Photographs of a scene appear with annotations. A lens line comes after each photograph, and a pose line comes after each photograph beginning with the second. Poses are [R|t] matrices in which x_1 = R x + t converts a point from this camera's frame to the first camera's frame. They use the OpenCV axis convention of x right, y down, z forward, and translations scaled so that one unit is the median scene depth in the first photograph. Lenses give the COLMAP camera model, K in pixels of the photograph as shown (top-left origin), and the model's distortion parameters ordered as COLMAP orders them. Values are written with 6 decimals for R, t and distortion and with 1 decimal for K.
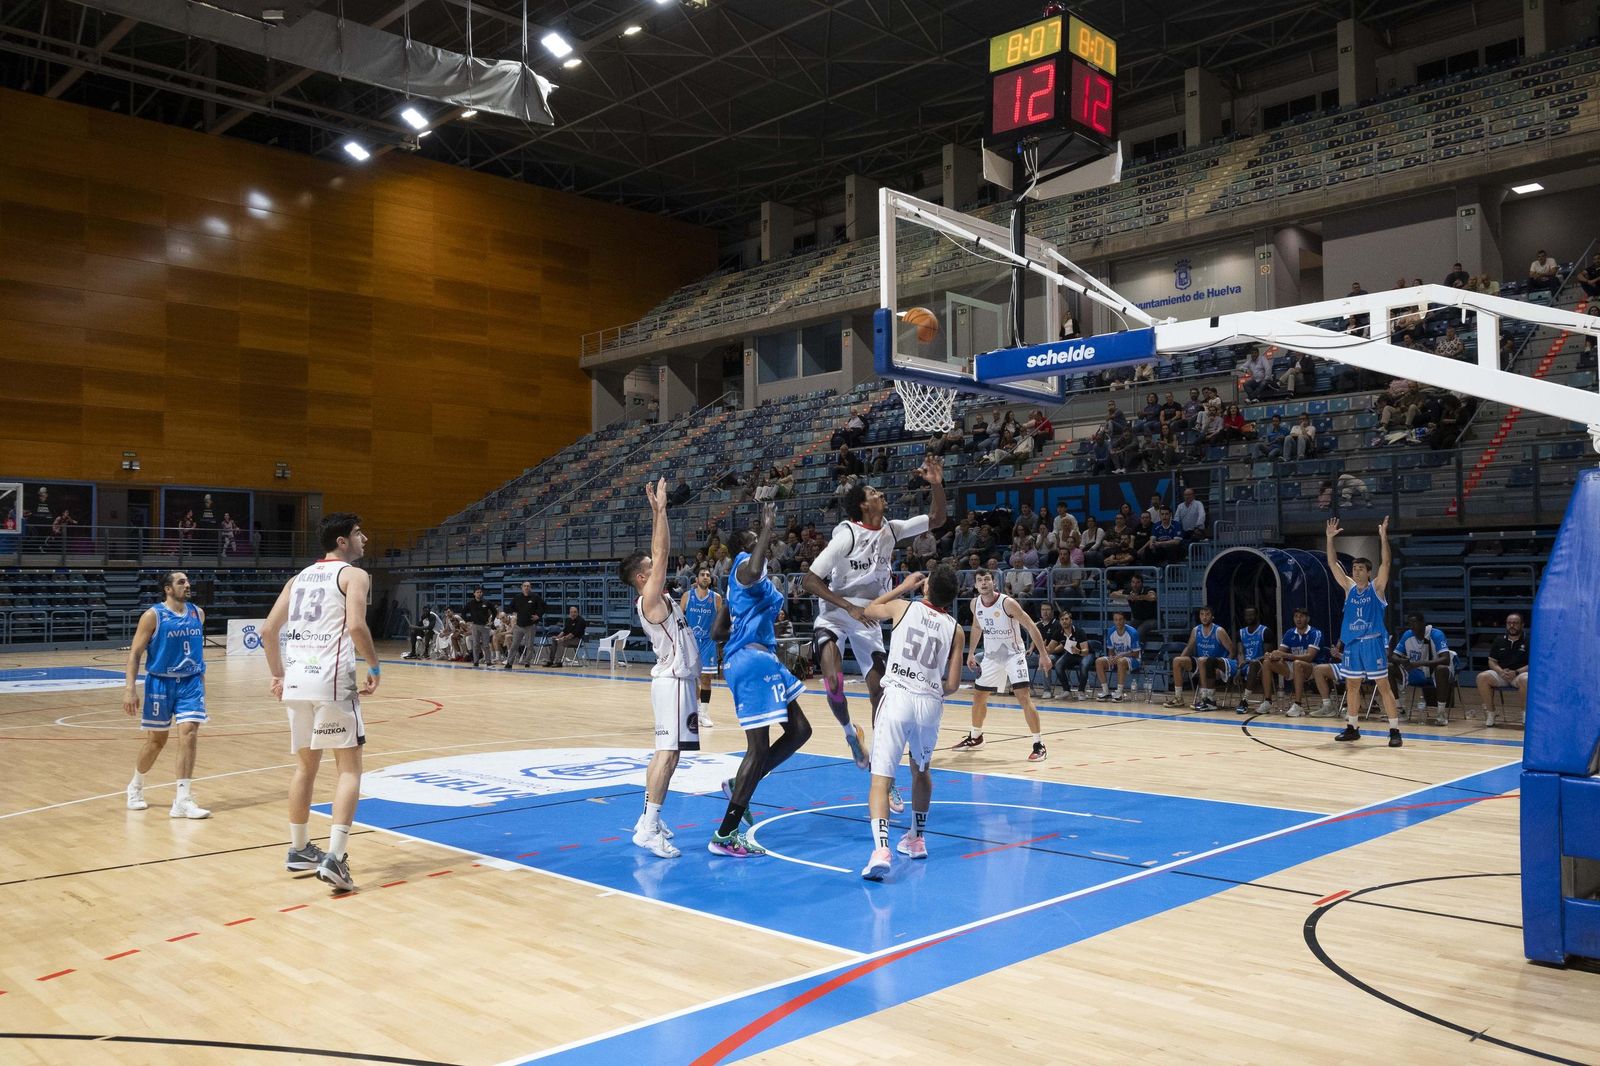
lens RADIAL K [[1355.7, 0, 805.2], [0, 1355.7, 526.6], [0, 0, 1]] dist [-0.006415, 0.000810]
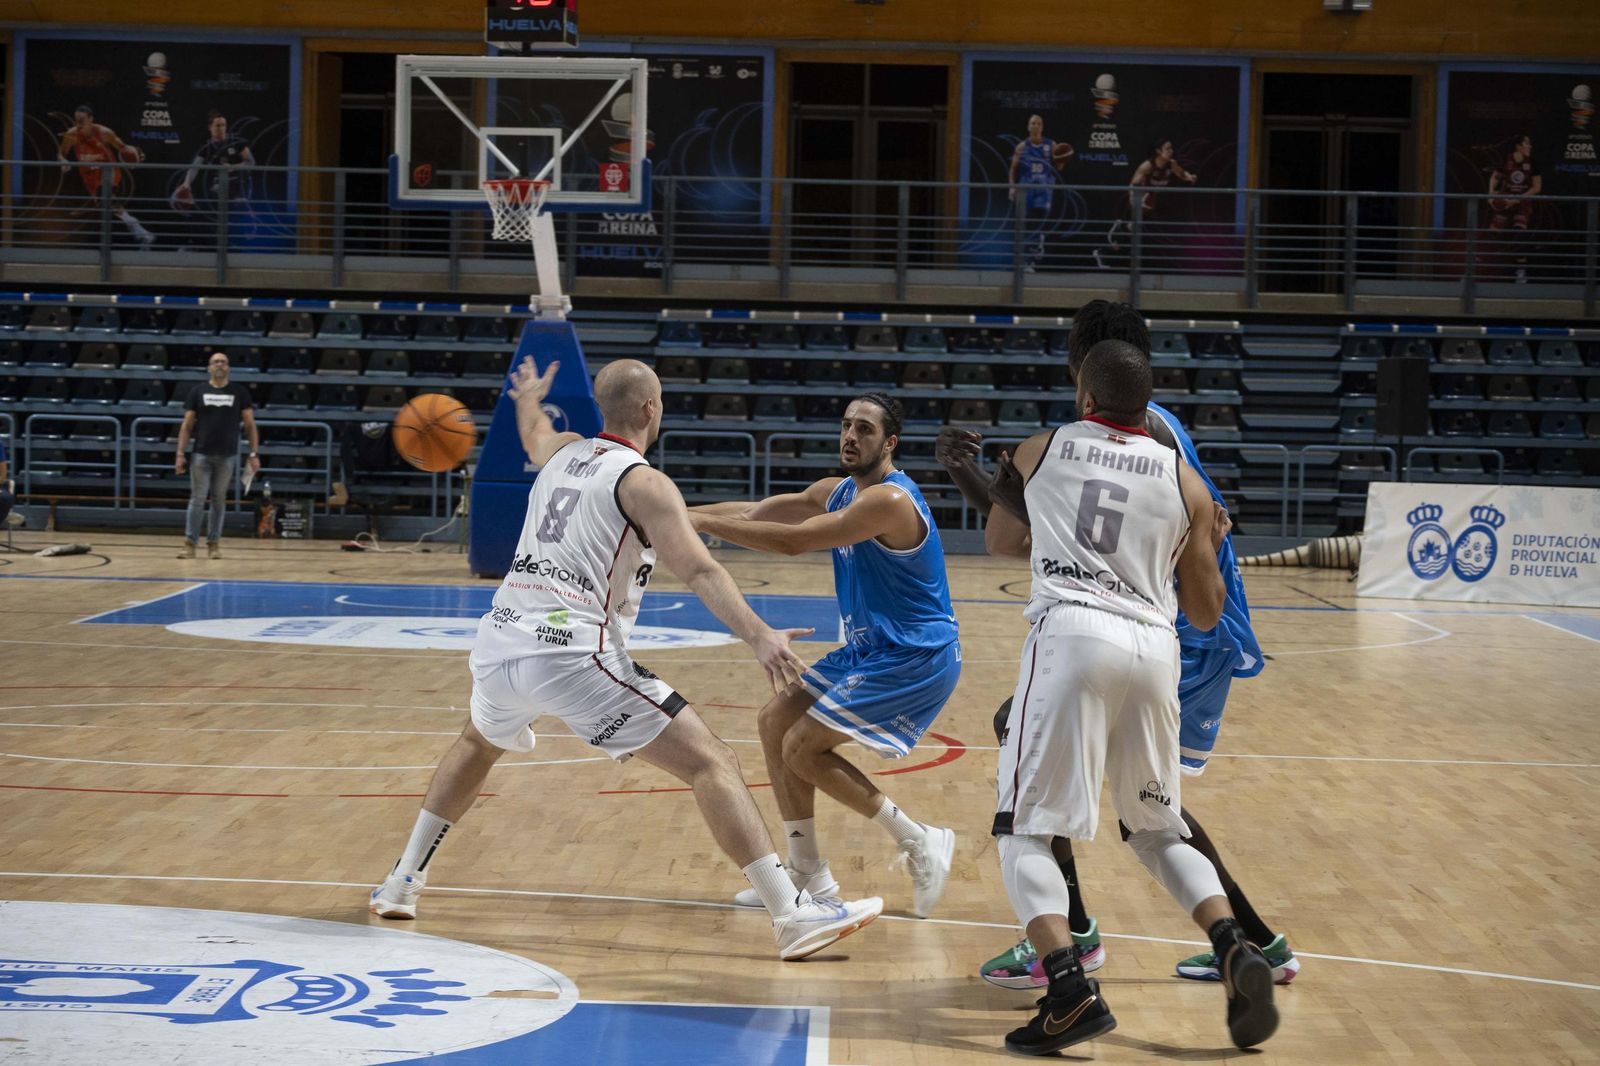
lens RADIAL K [[4468.9, 0, 772.9], [0, 4468.9, 544.9], [0, 0, 1]] dist [0.016411, 0.000000]
pose [[0.686237, 0.050694, -0.725609, 0.194062], [0.003610, 0.997319, 0.073092, 0.006091], [0.727369, -0.052778, 0.684214, 0.164961]]
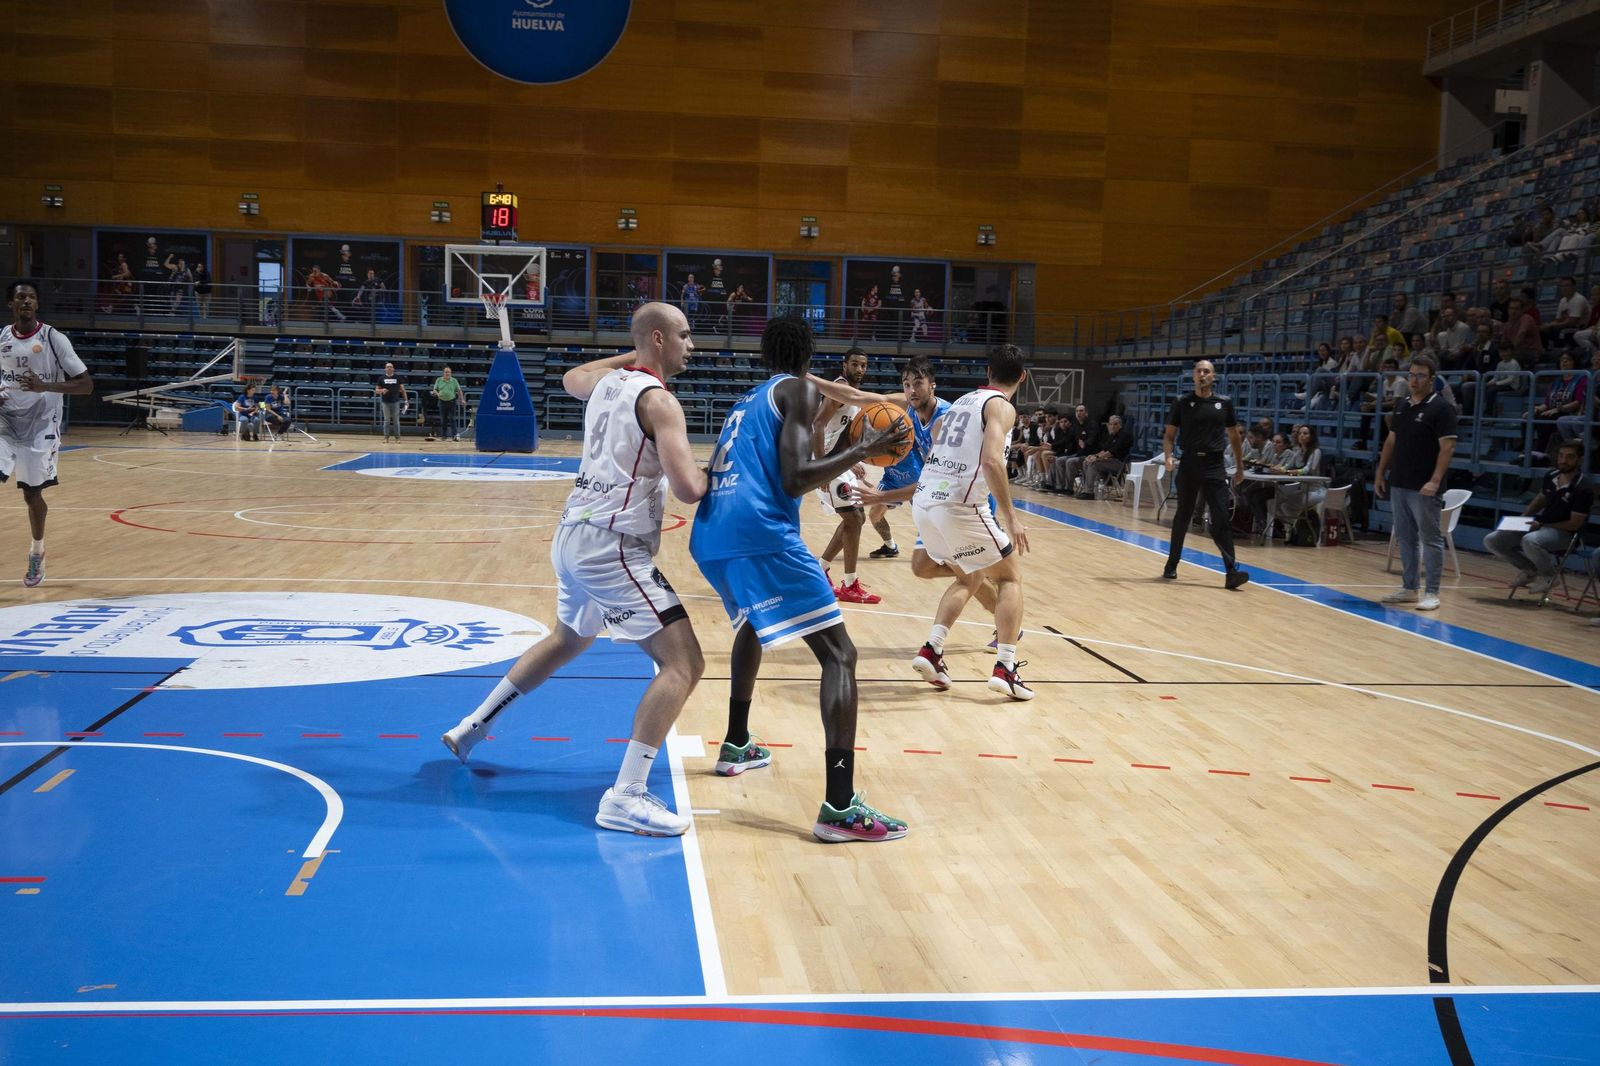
lens RADIAL K [[1640.0, 0, 804.9], [0, 1640.0, 534.5], [0, 0, 1]] dist [-0.000356, 0.000000]
pose [[0.778259, 0.088269, -0.621709, 0.163657], [-0.007662, 0.991332, 0.131157, 0.008278], [0.627897, -0.097311, 0.772189, 0.183861]]
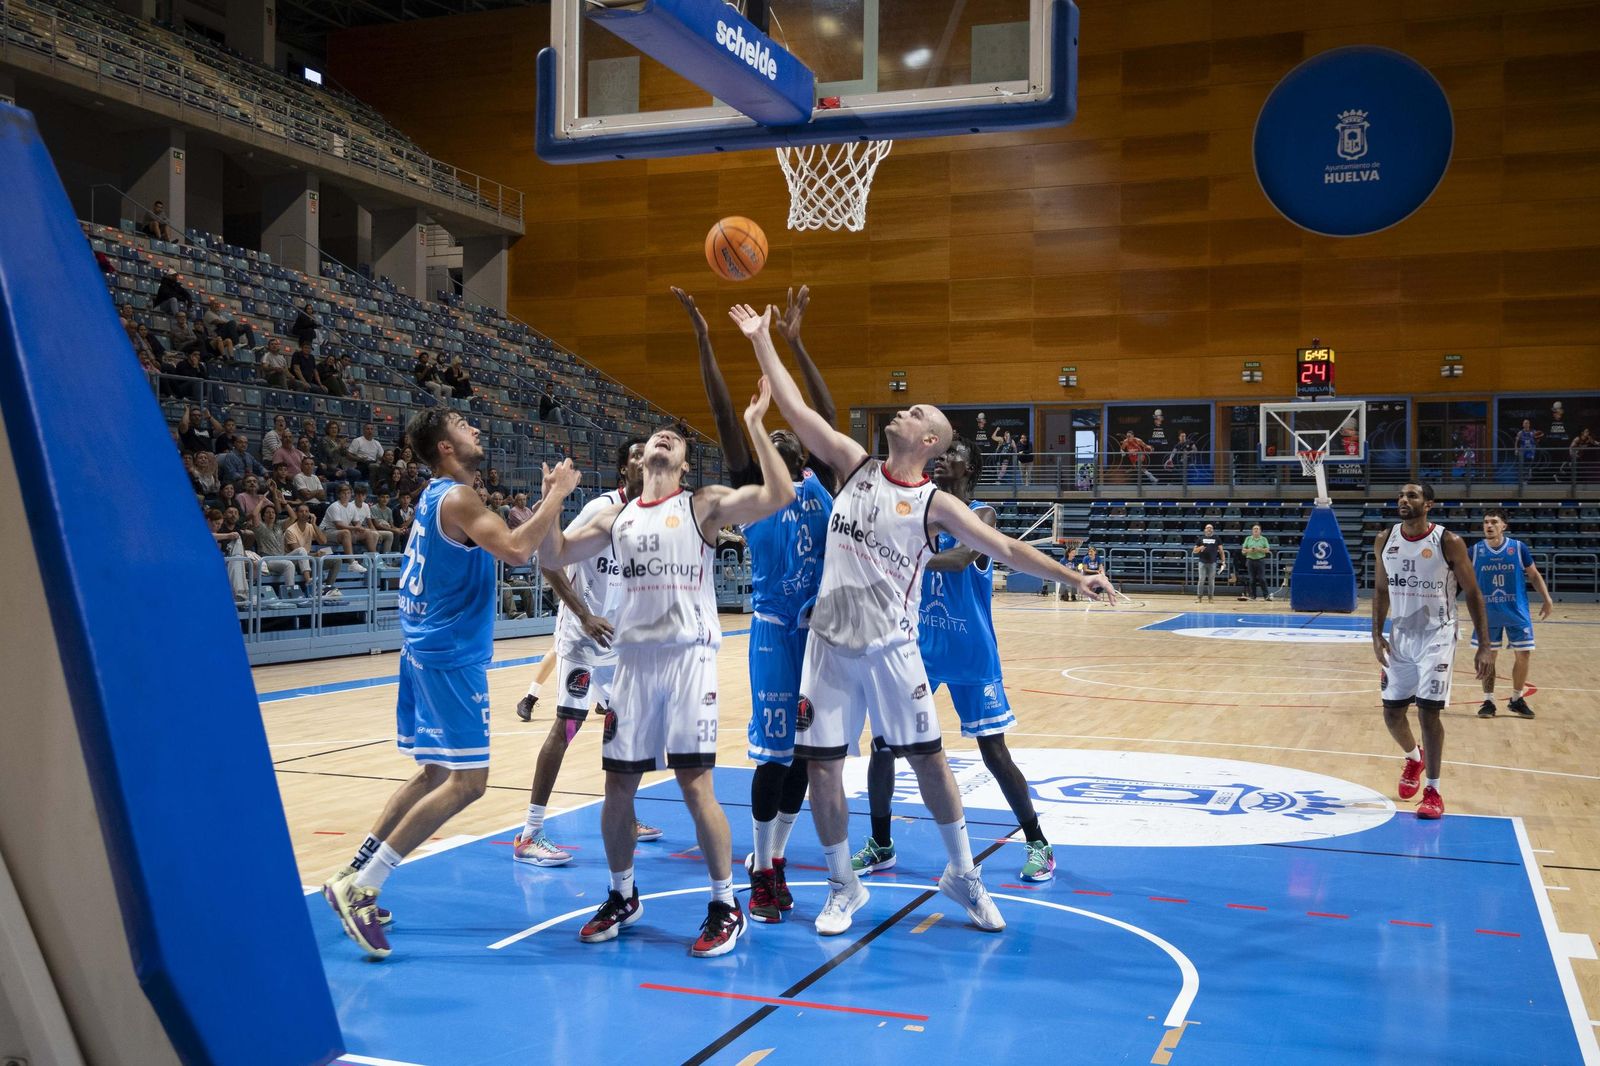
lens RADIAL K [[1640.0, 0, 798.6], [0, 1640.0, 533.6], [0, 0, 1]] dist [-0.000356, 0.000000]
pose [[0.397479, 0.013733, -0.917509, 0.160672], [0.030871, 0.999122, 0.028328, 0.007913], [0.917092, -0.039584, 0.396706, 0.181234]]
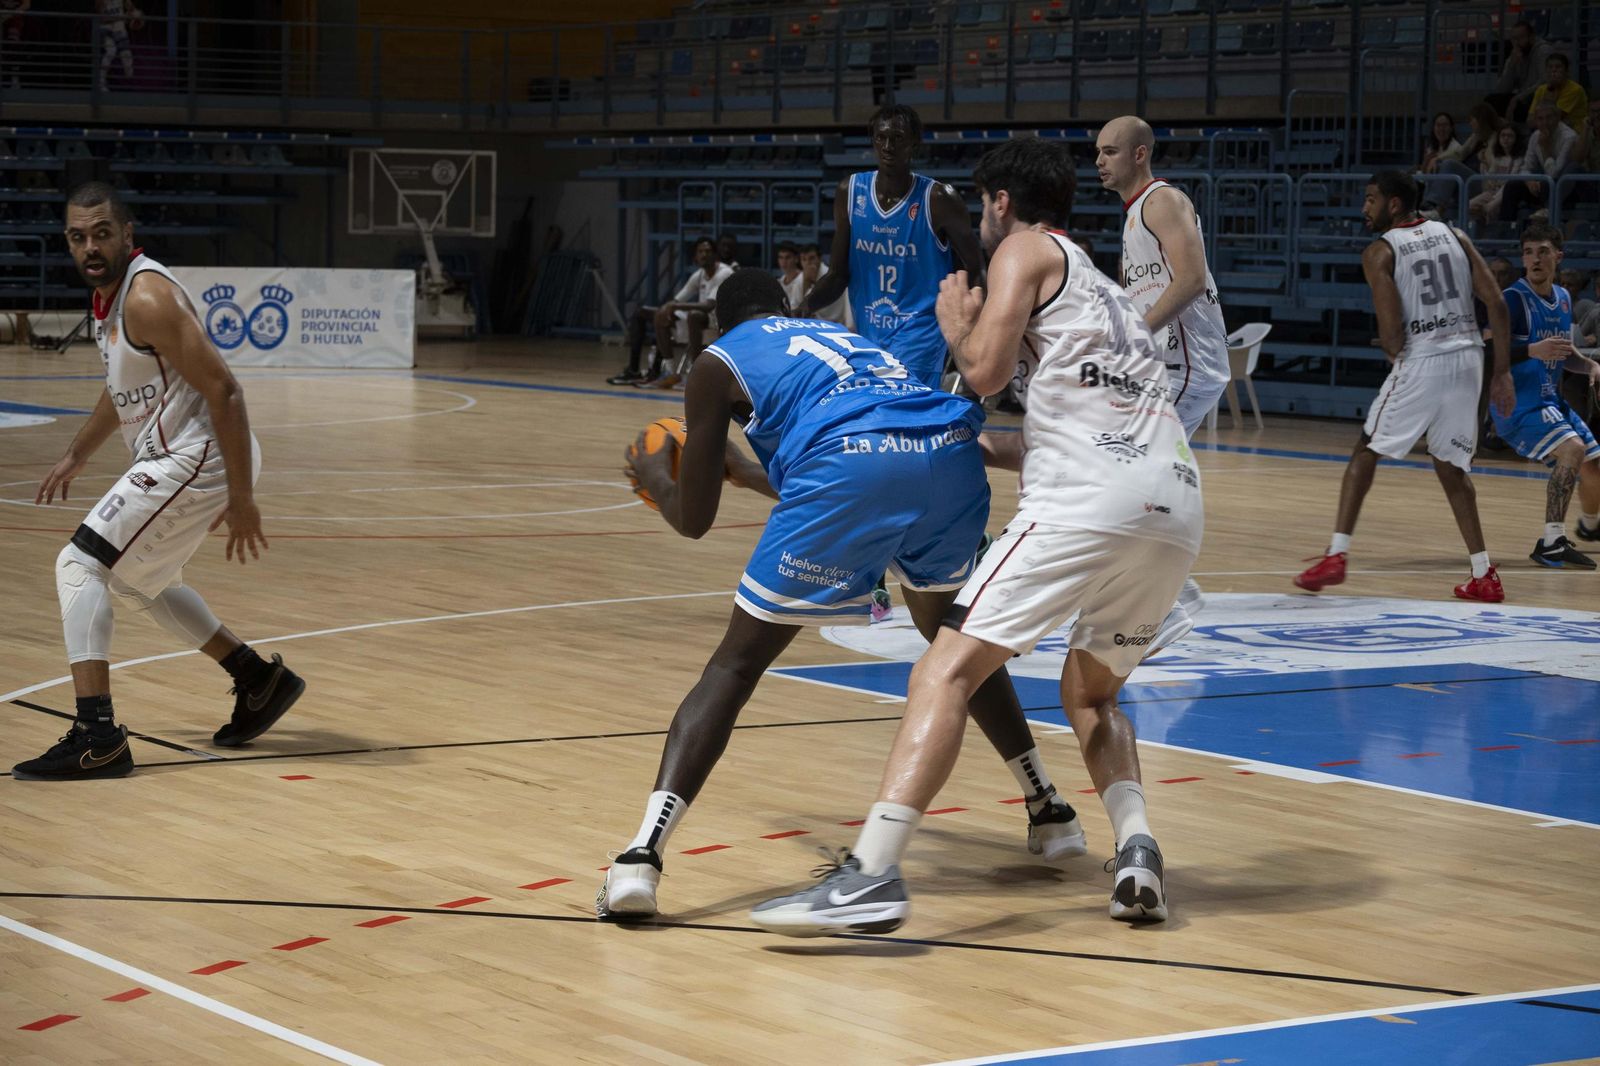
lens RADIAL K [[4287.6, 0, 803.0], [0, 4287.6, 536.4], [0, 0, 1]] dist [0.035105, 0.000000]
pose [[0.978017, 0.038549, -0.204933, -0.013648], [-0.013519, 0.992418, 0.122159, -0.002339], [0.208088, -0.116703, 0.971123, -0.076463]]
